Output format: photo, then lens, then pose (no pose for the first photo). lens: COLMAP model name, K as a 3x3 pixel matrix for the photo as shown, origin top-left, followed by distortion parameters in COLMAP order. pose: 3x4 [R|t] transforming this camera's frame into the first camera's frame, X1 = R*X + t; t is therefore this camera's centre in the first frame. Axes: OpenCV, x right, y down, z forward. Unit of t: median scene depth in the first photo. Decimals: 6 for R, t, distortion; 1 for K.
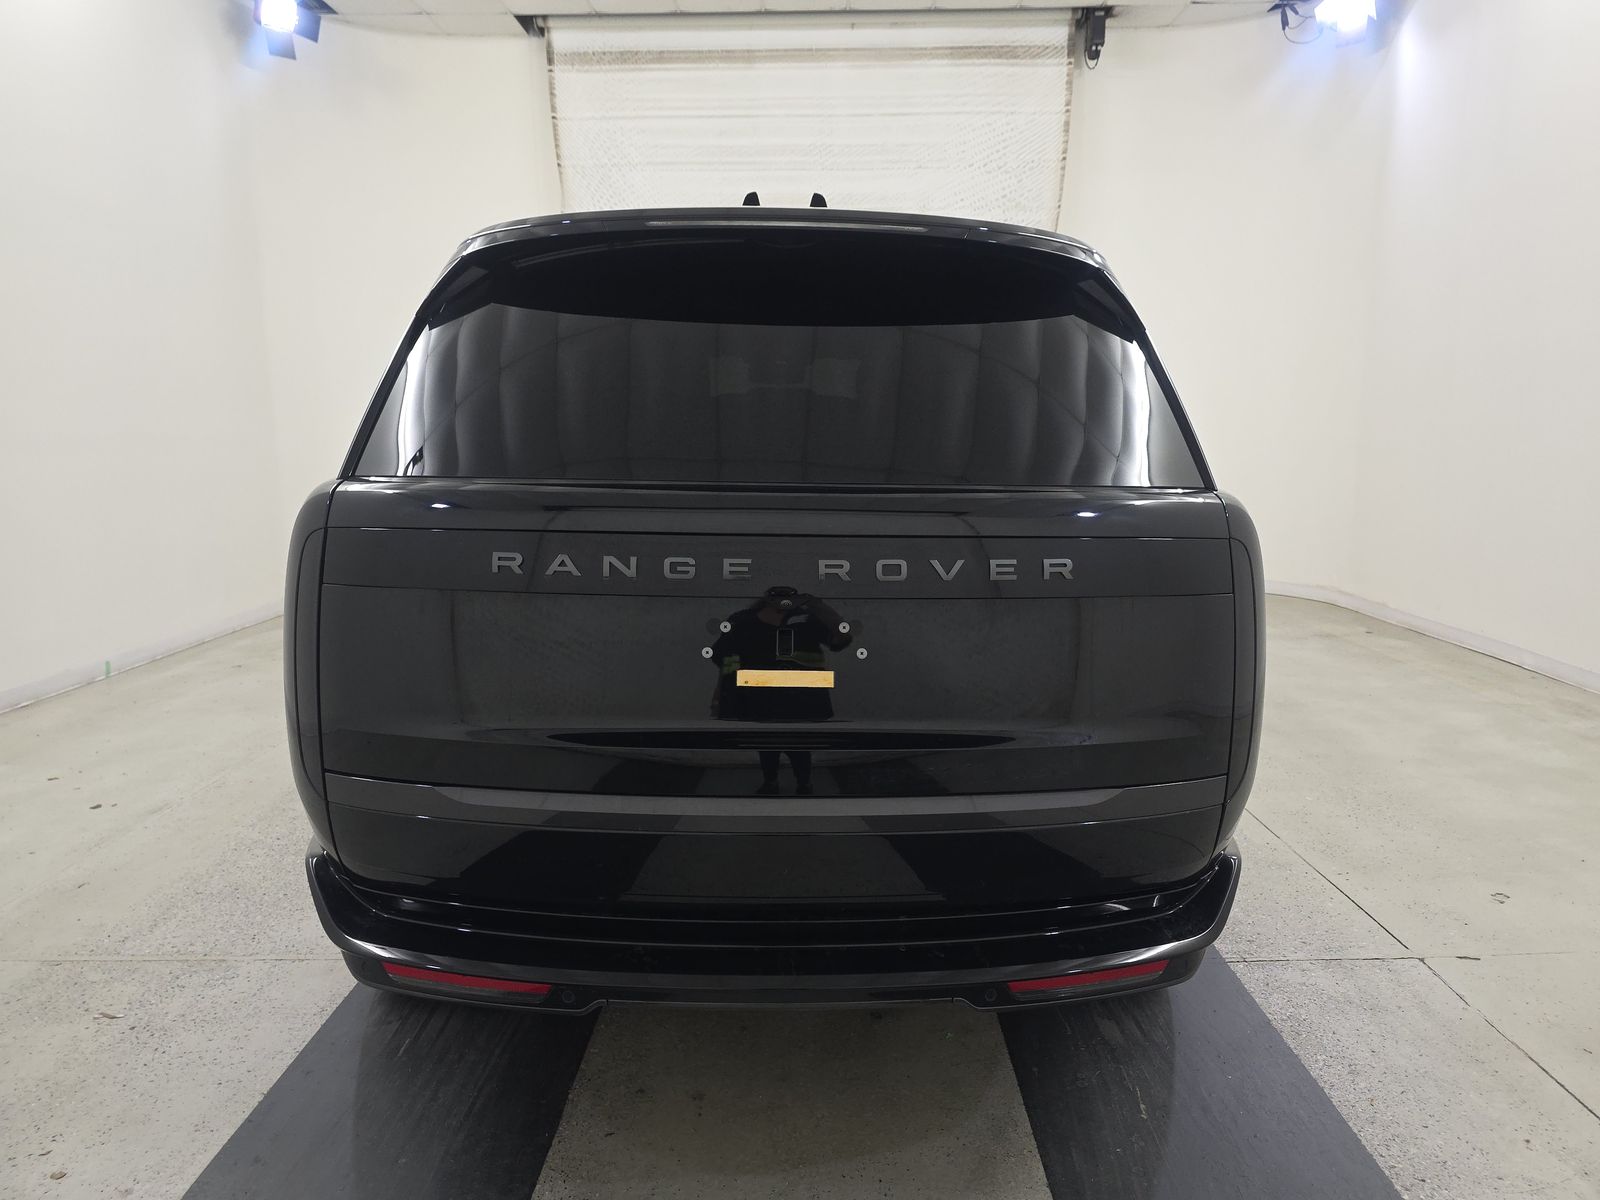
lens RADIAL K [[1151.7, 0, 800.0], [0, 1151.7, 600.0], [0, 0, 1]] dist [0.062353, -0.000694]
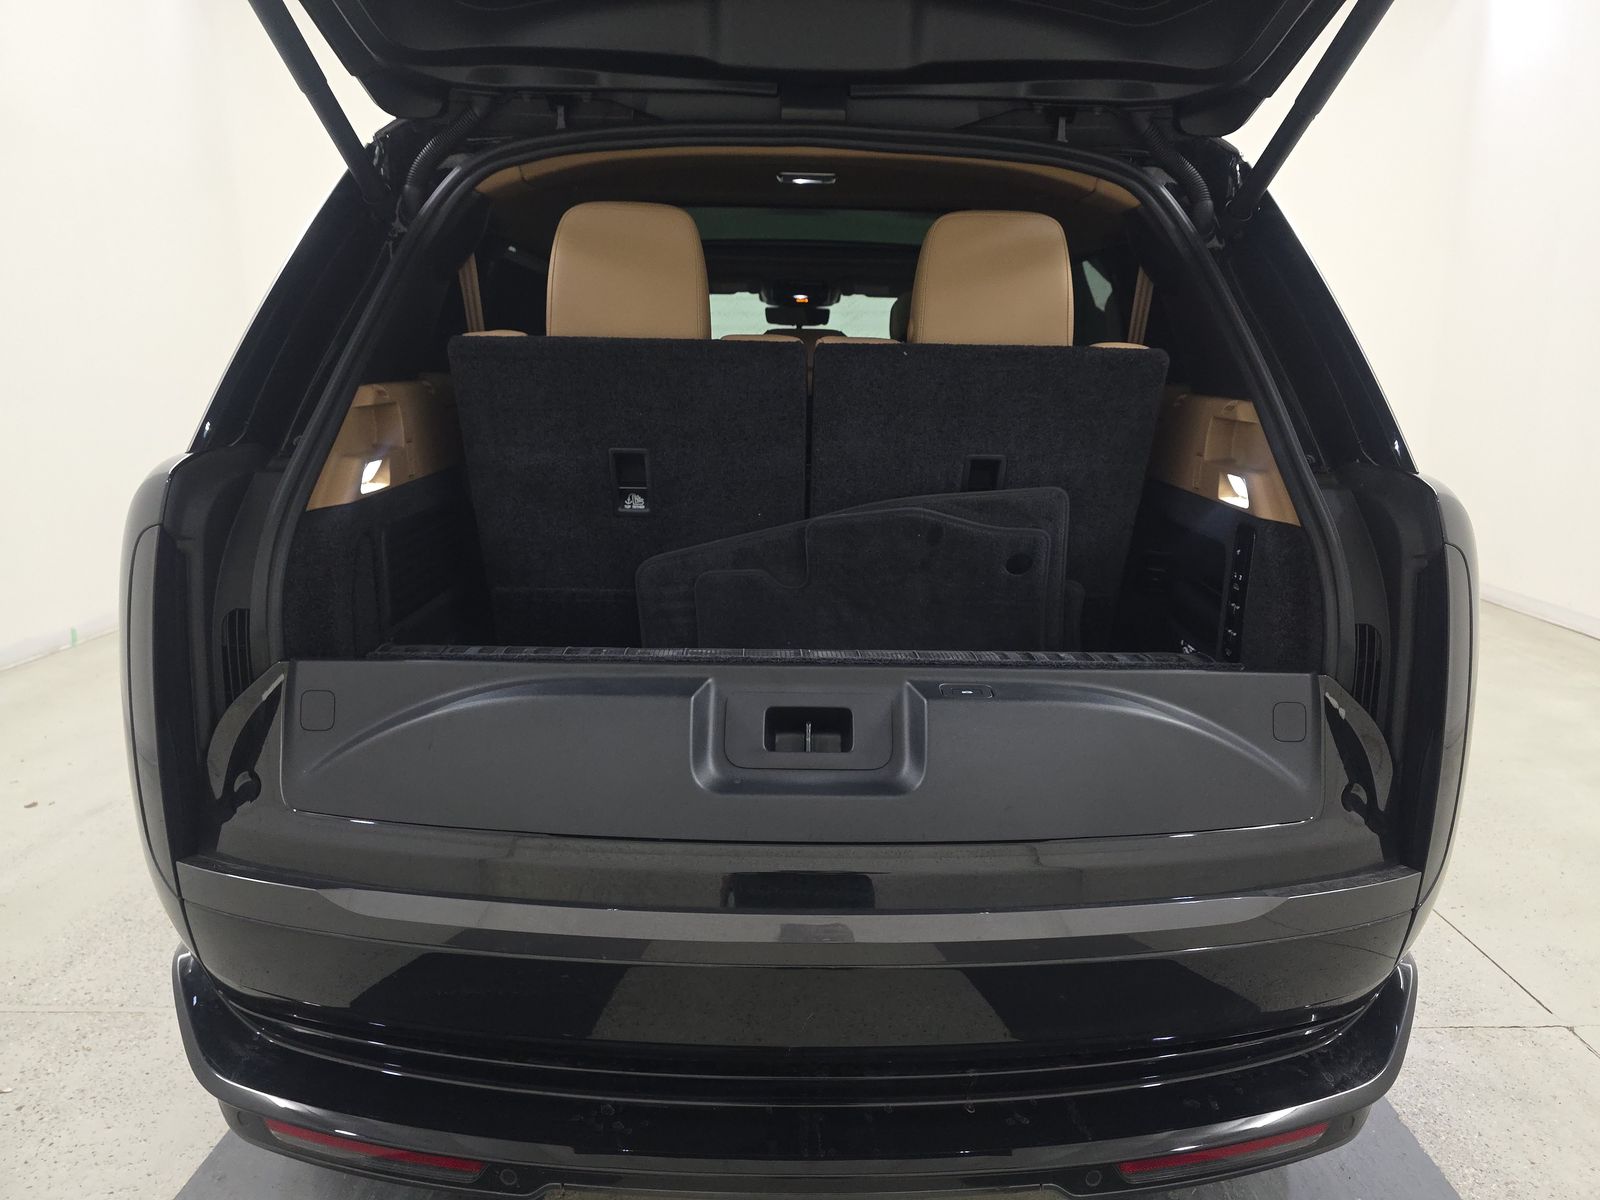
lens RADIAL K [[1060.2, 0, 800.0], [0, 1060.2, 600.0], [0, 0, 1]] dist [0.031667, -0.001162]
pose [[0.999871, 0.007531, -0.014166, -0.008779], [-0.006610, 0.997925, 0.064041, -0.046567], [0.014618, -0.063939, 0.997847, 0.274267]]
